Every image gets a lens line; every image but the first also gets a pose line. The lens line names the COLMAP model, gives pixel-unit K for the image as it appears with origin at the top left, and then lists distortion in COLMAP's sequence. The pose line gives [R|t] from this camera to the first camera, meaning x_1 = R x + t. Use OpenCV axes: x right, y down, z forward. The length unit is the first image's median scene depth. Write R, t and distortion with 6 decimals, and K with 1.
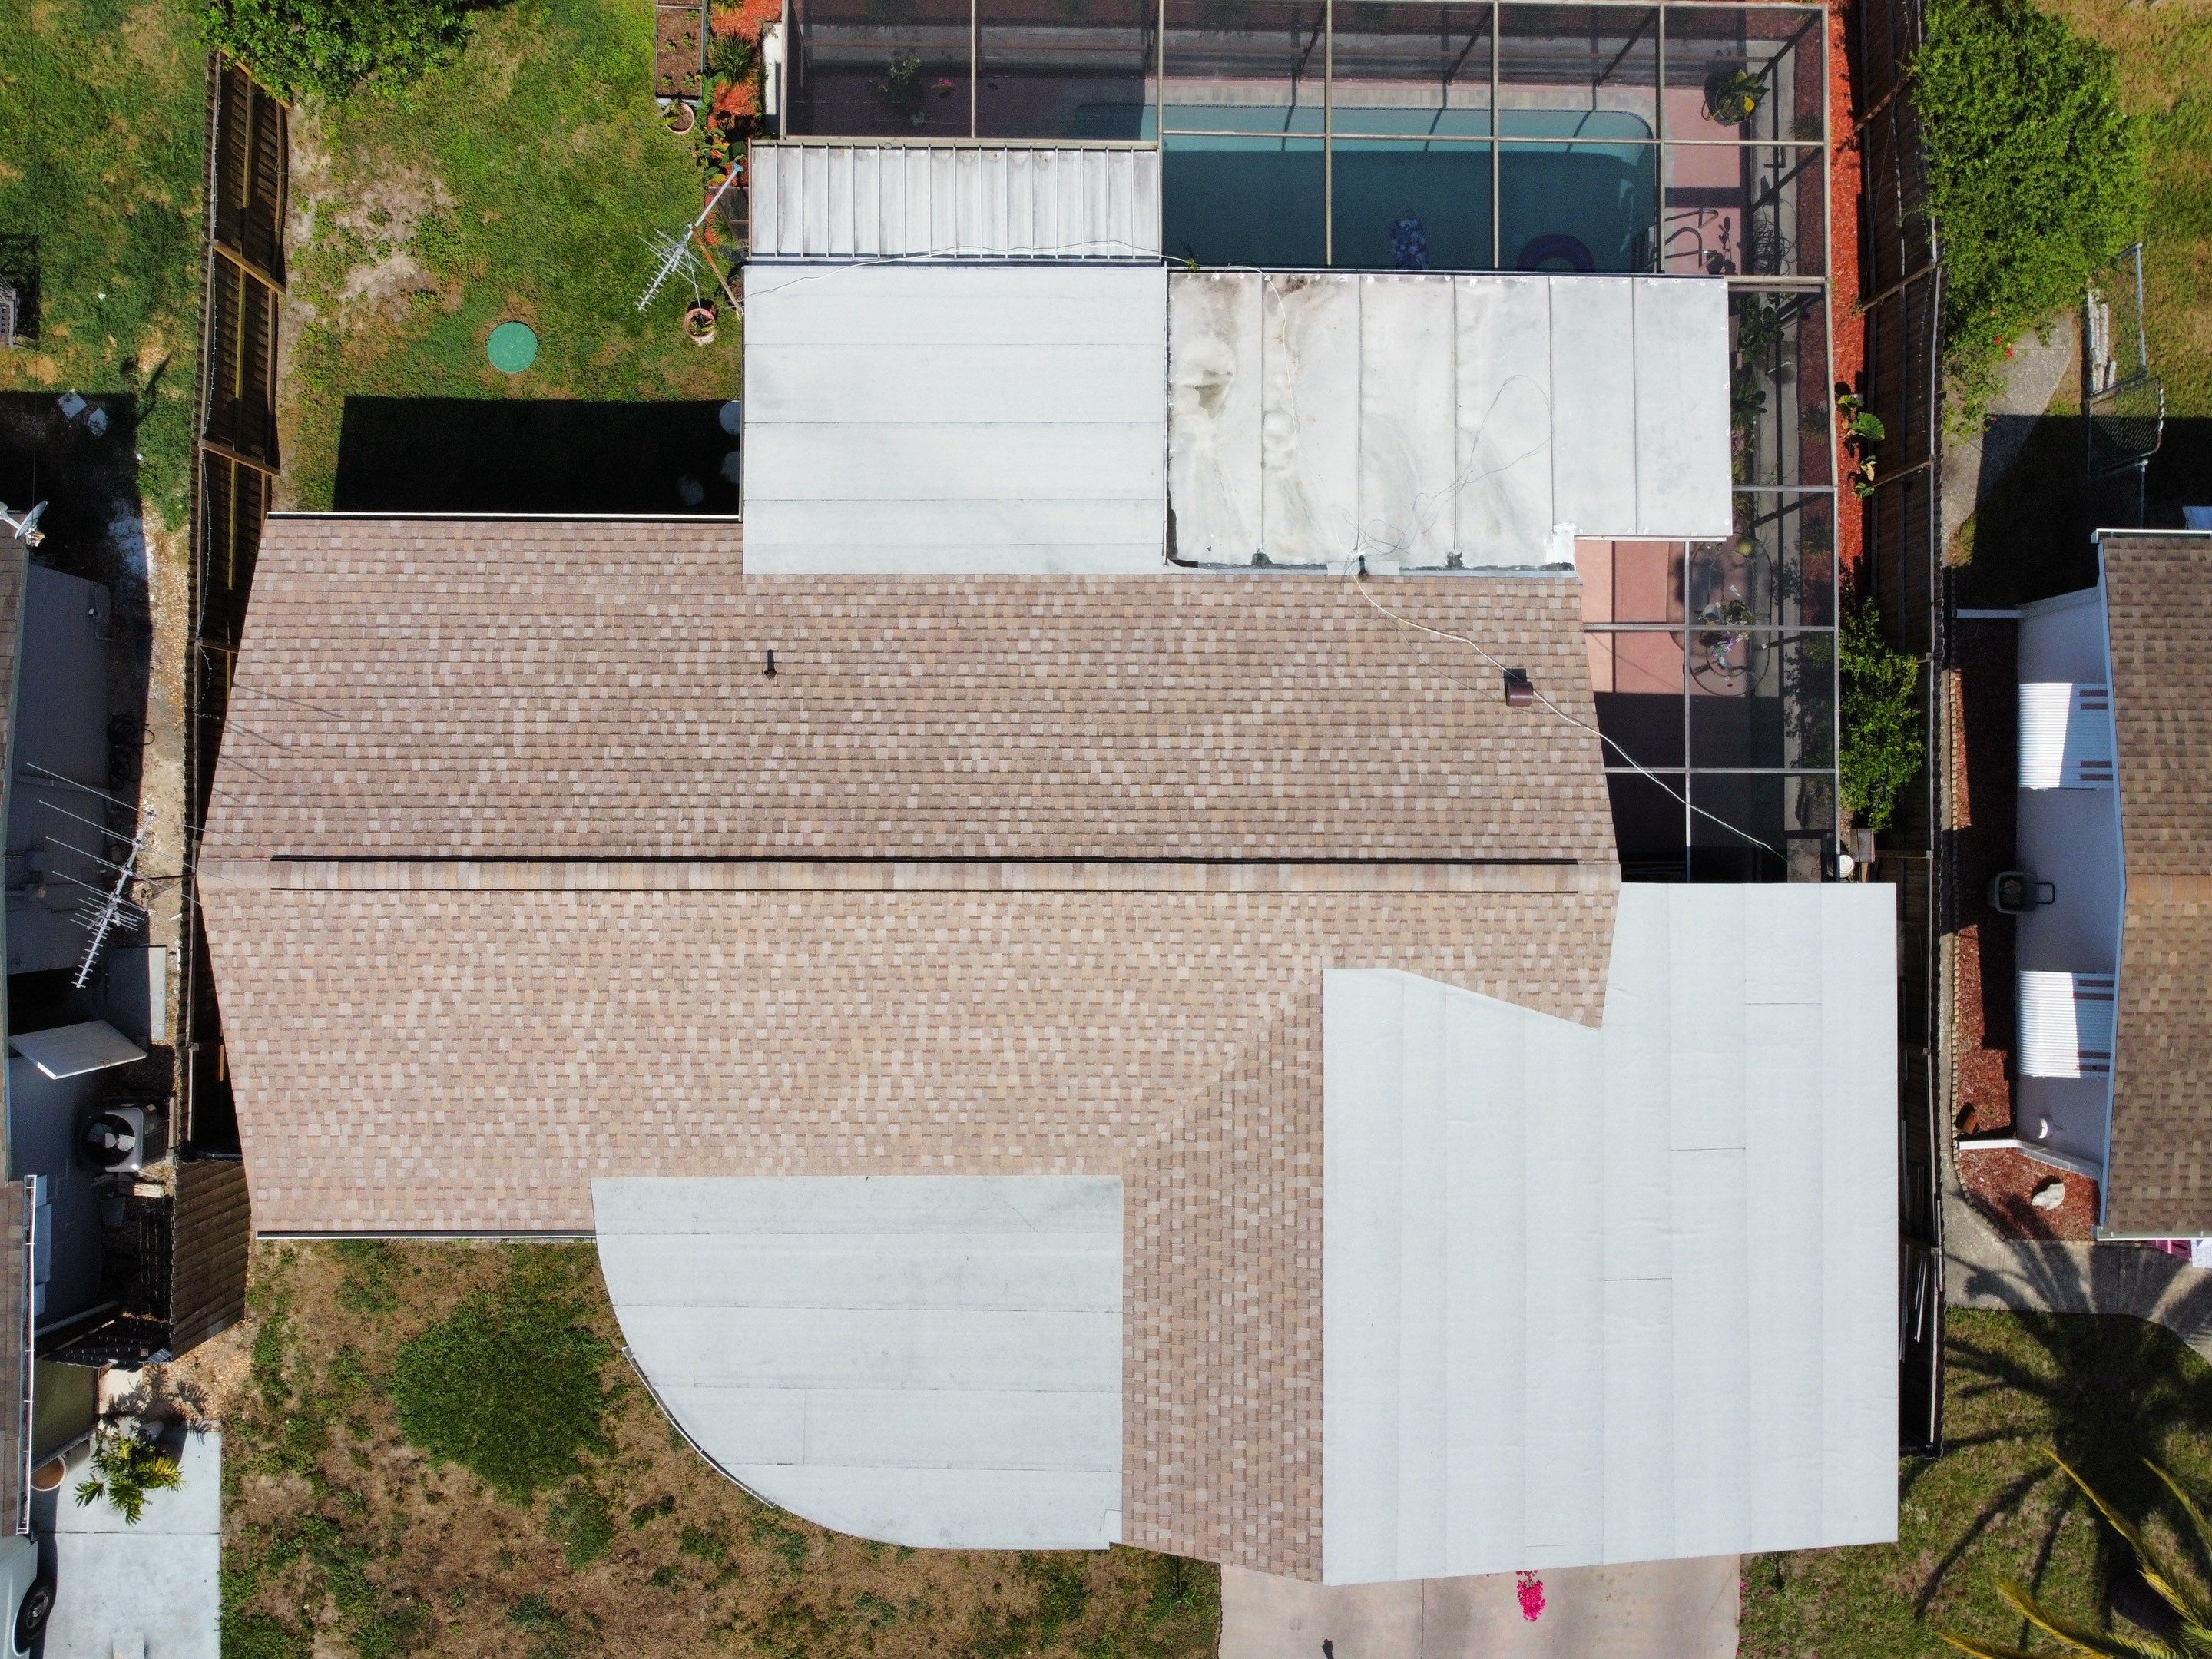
lens RADIAL K [[1676.2, 0, 1081.1], [0, 1676.2, 805.4], [0, 0, 1]] dist [0.011687, -0.017141]
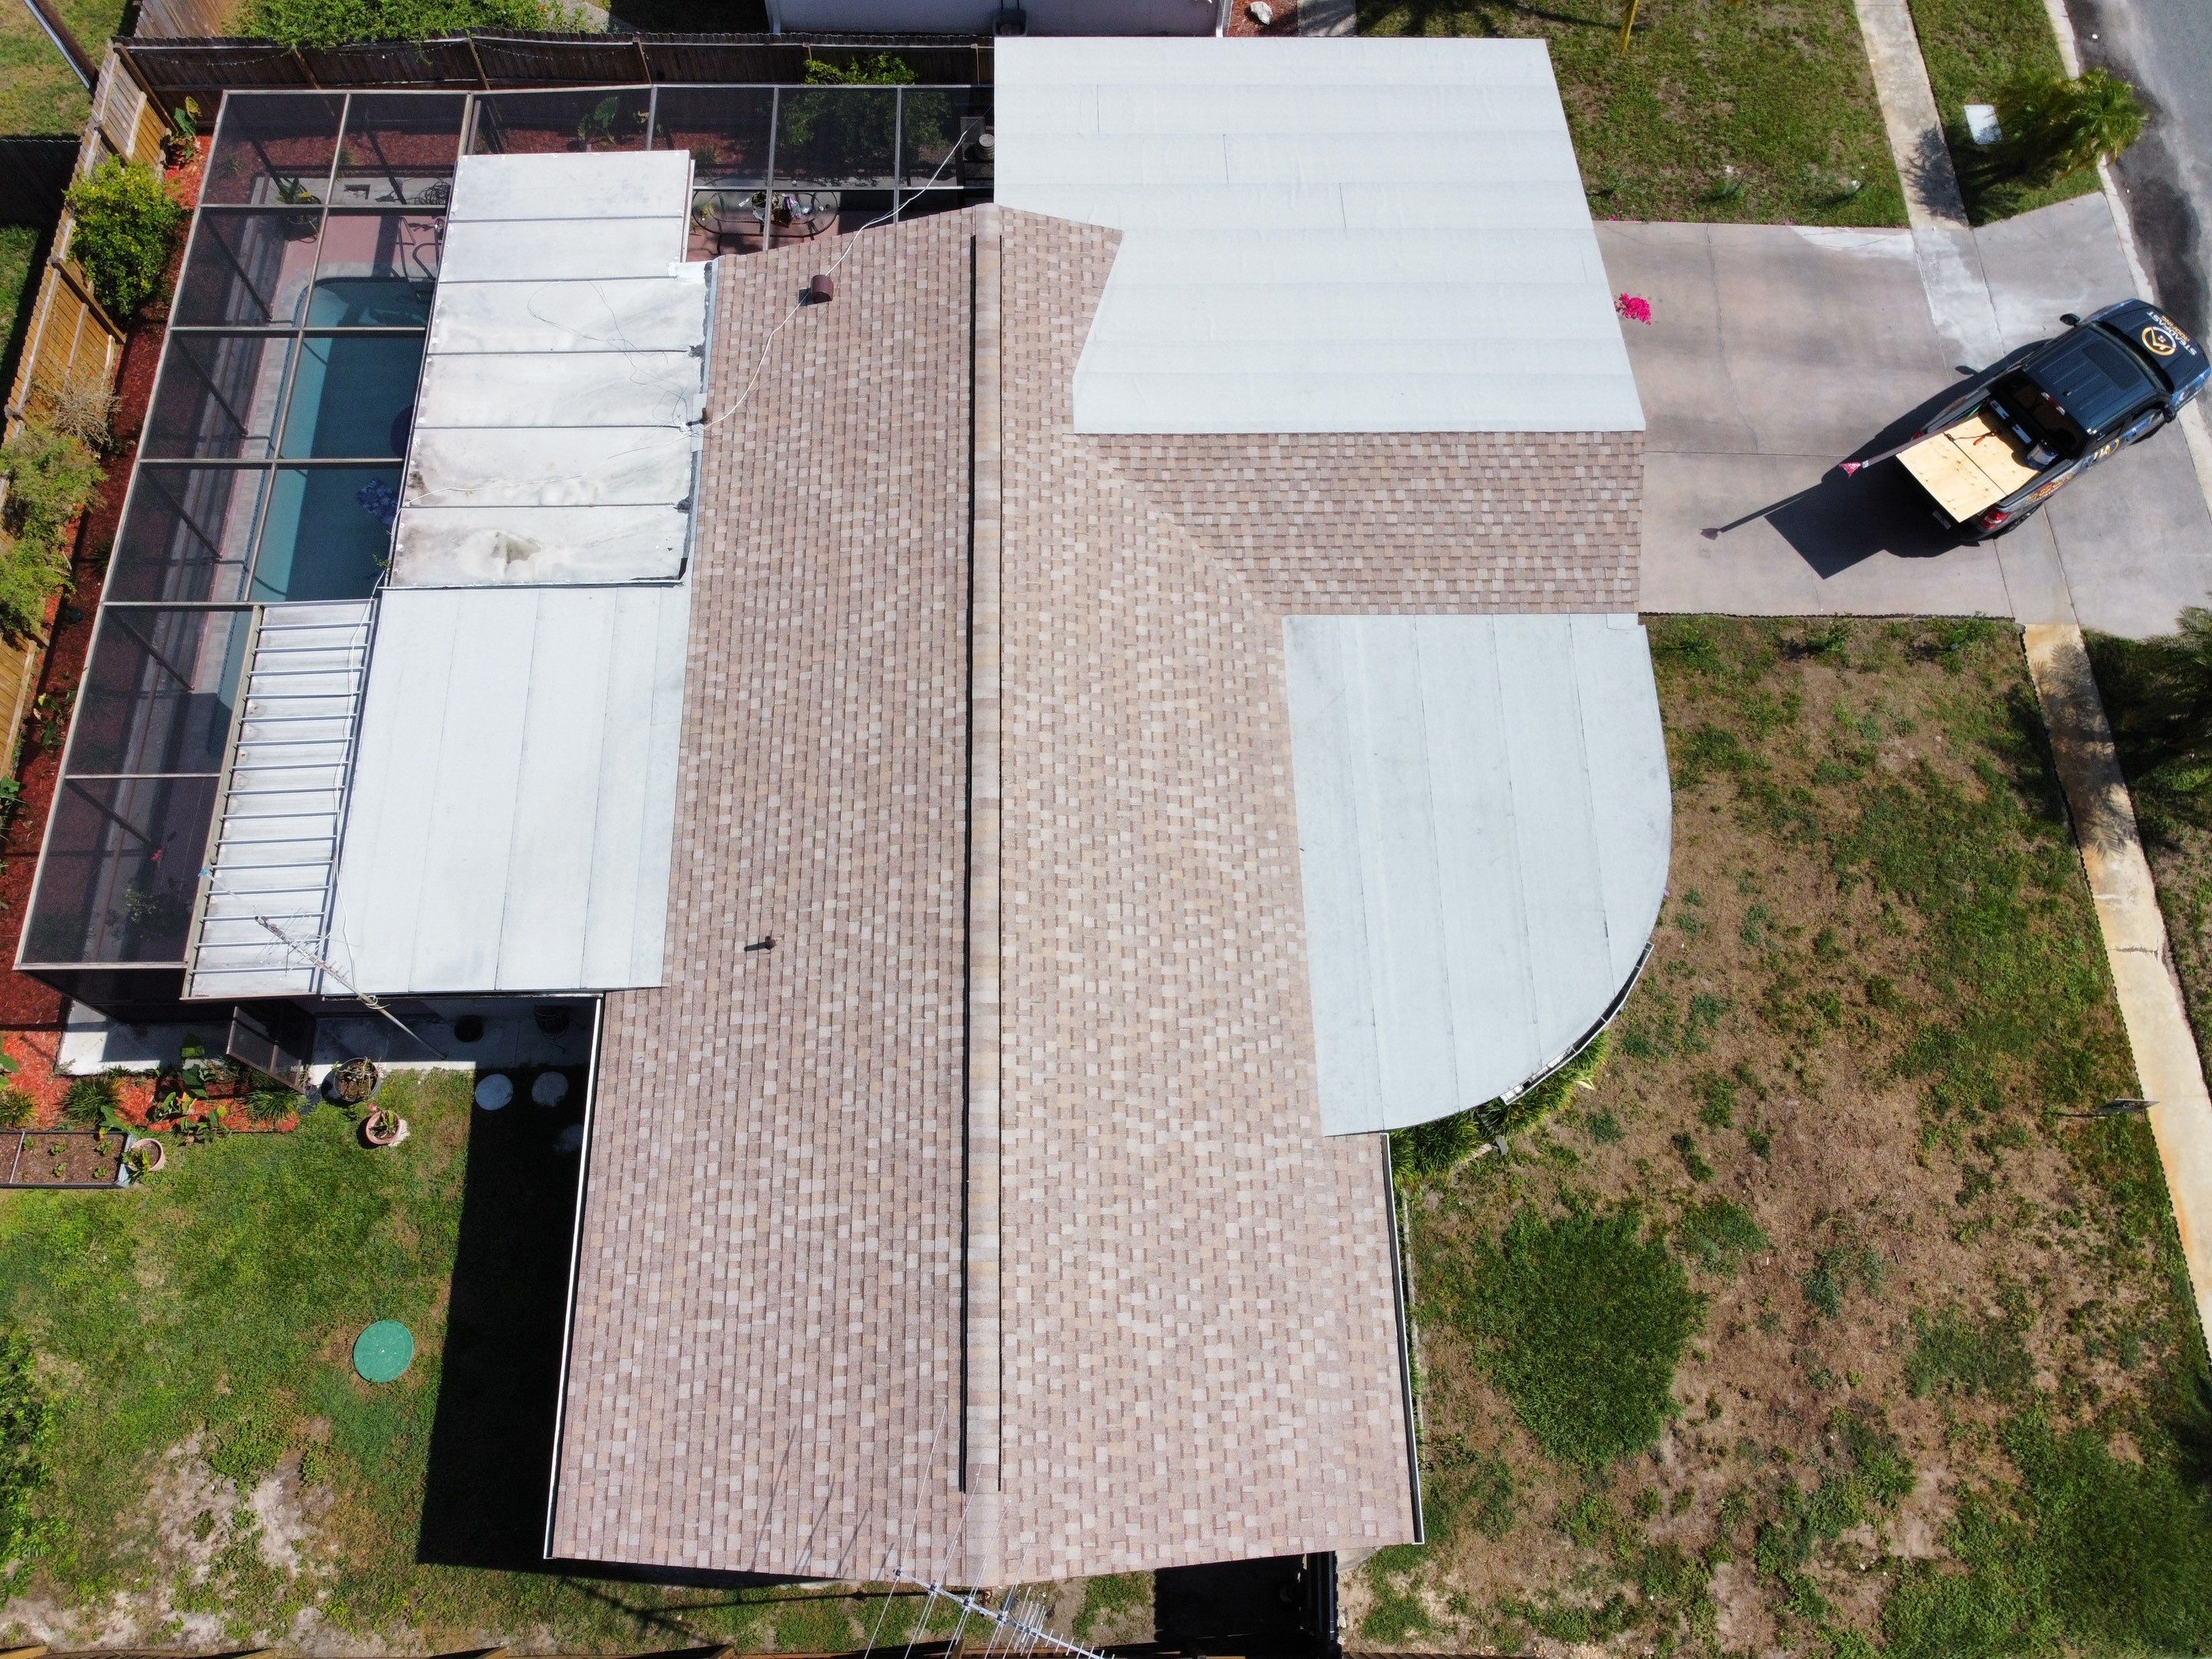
lens RADIAL K [[1676.2, 0, 1071.8], [0, 1676.2, 805.8], [0, 0, 1]] dist [0.011687, -0.017141]
pose [[-0.018321, -0.931229, 0.363975, -0.439676], [0.999173, -0.003833, 0.040490, 0.049842], [-0.036310, 0.364415, 0.930528, 0.095541]]
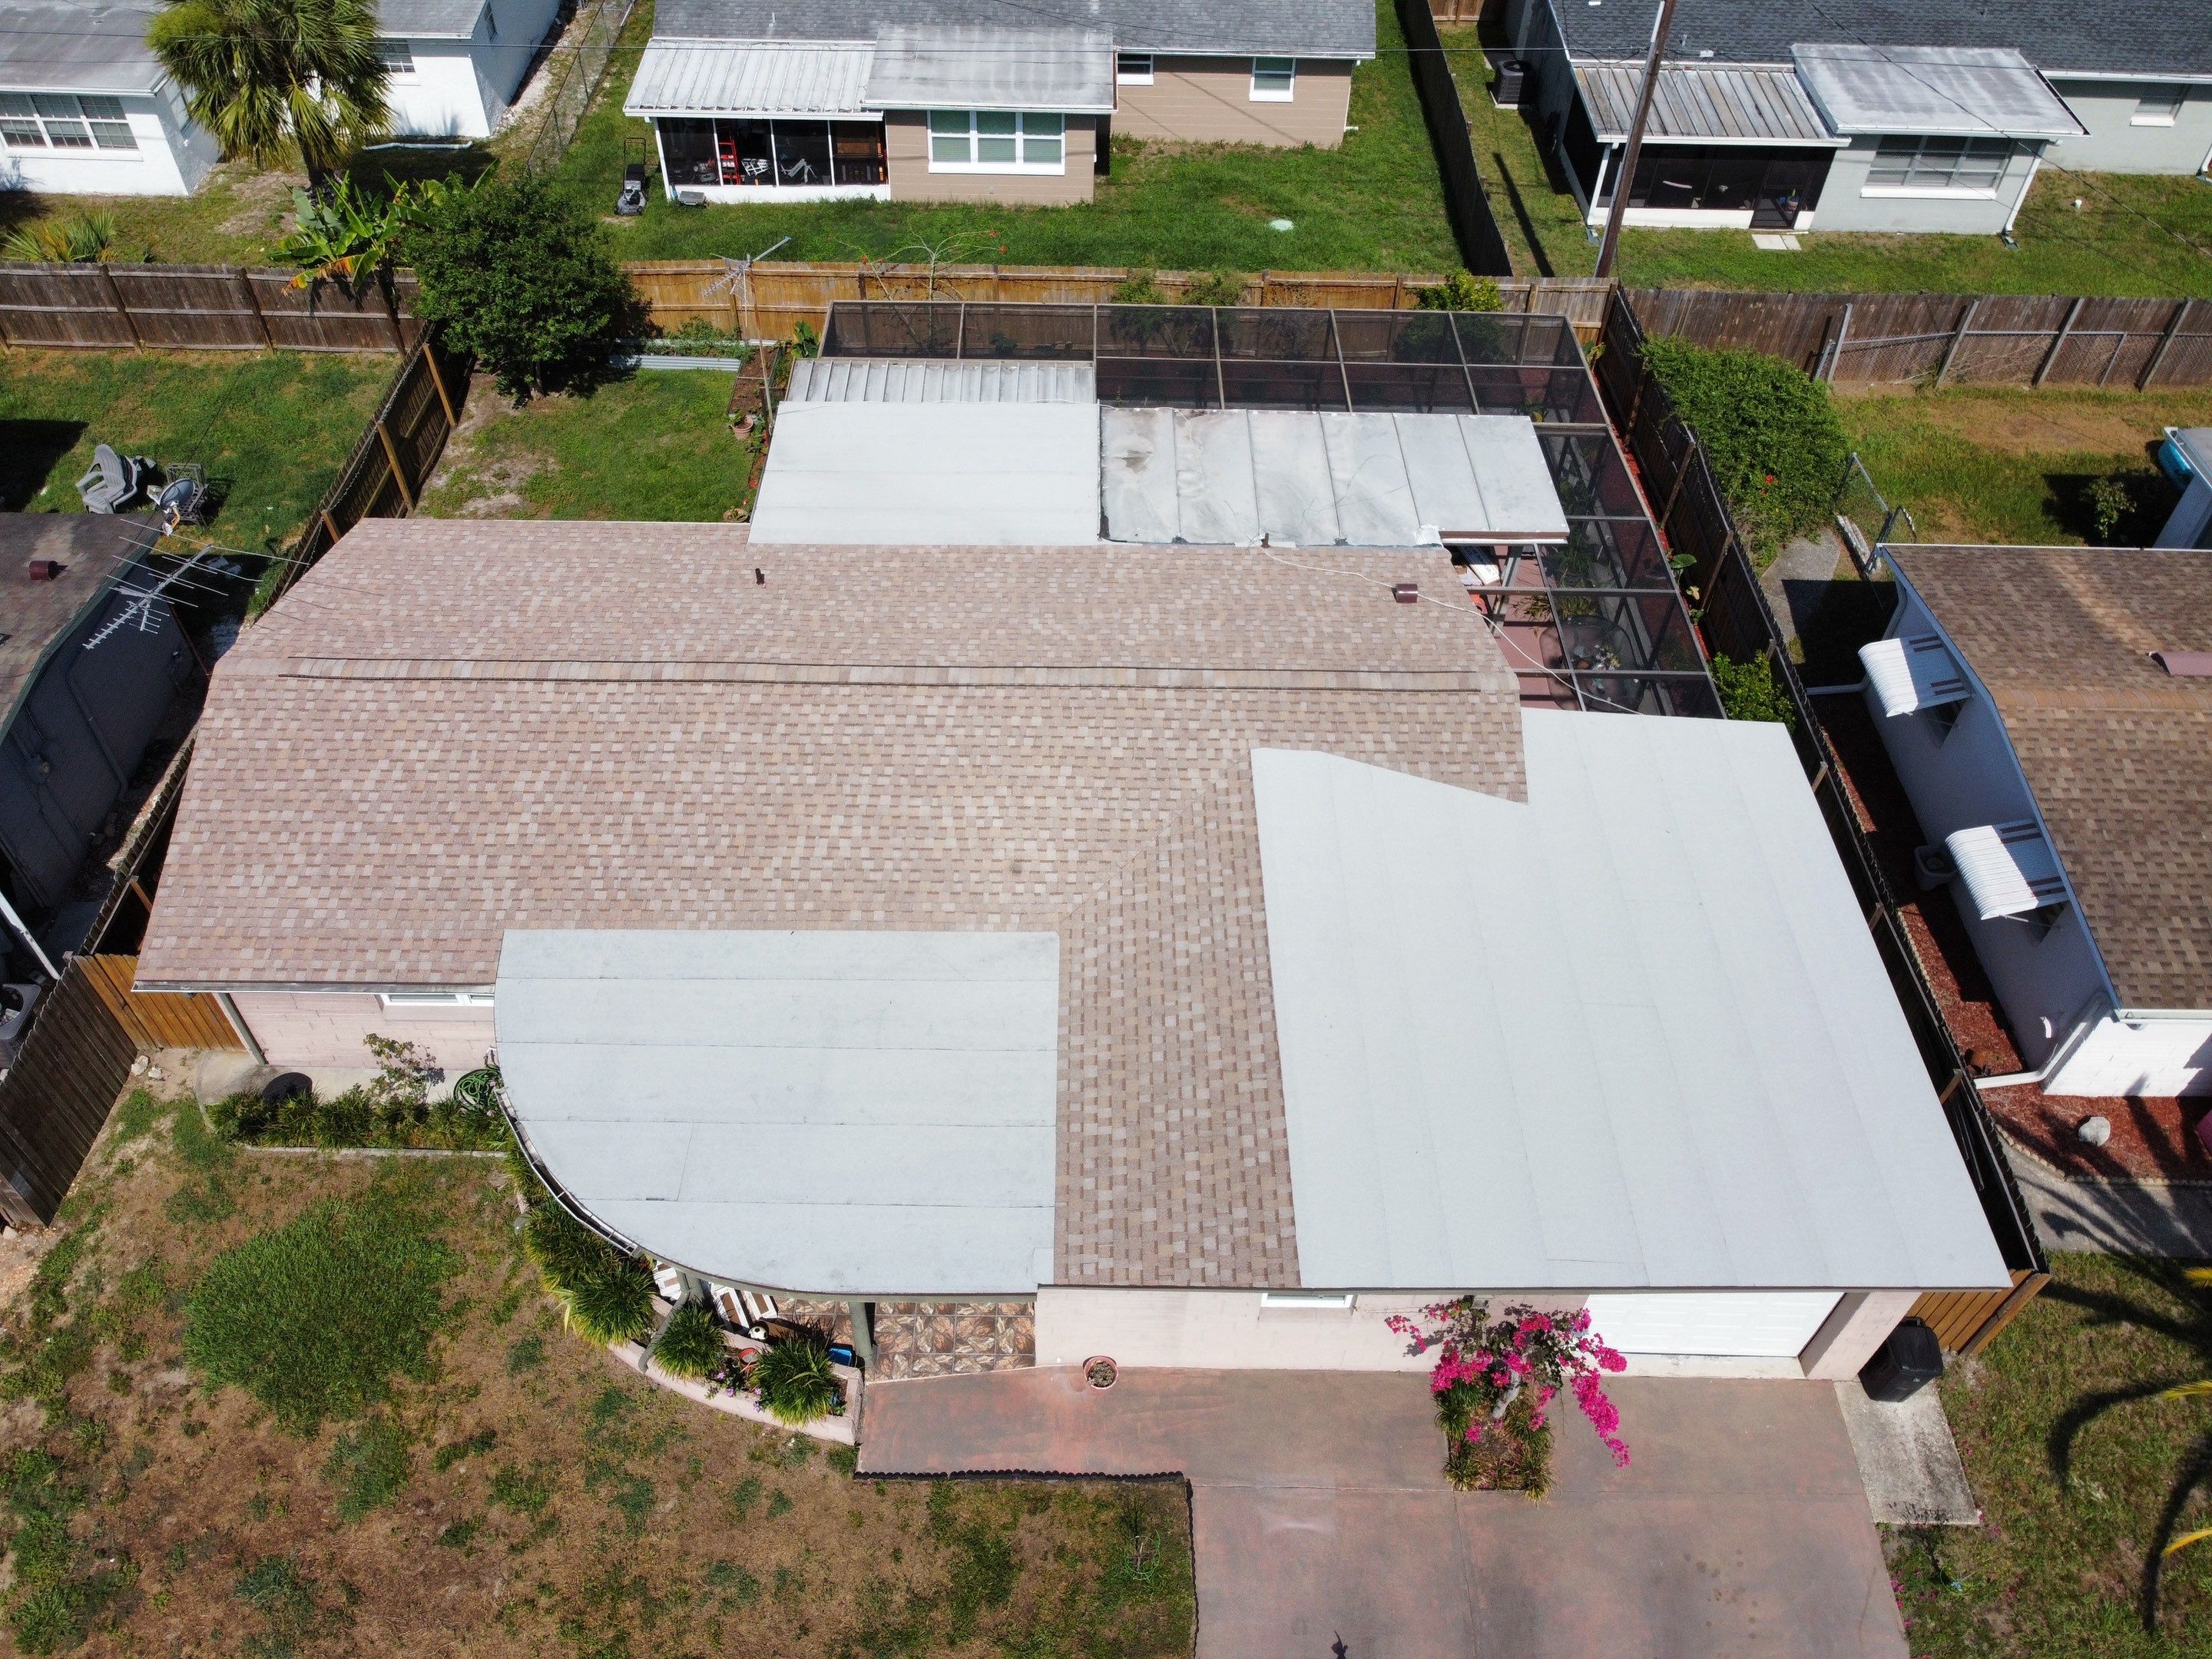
lens RADIAL K [[1676.2, 0, 1083.5], [0, 1676.2, 797.6], [0, 0, 1]] dist [0.011687, -0.017141]
pose [[0.999985, -0.004037, -0.003635, 0.041589], [0.000517, 0.736749, -0.676166, 0.791536], [0.005408, 0.676155, 0.736740, 0.235648]]
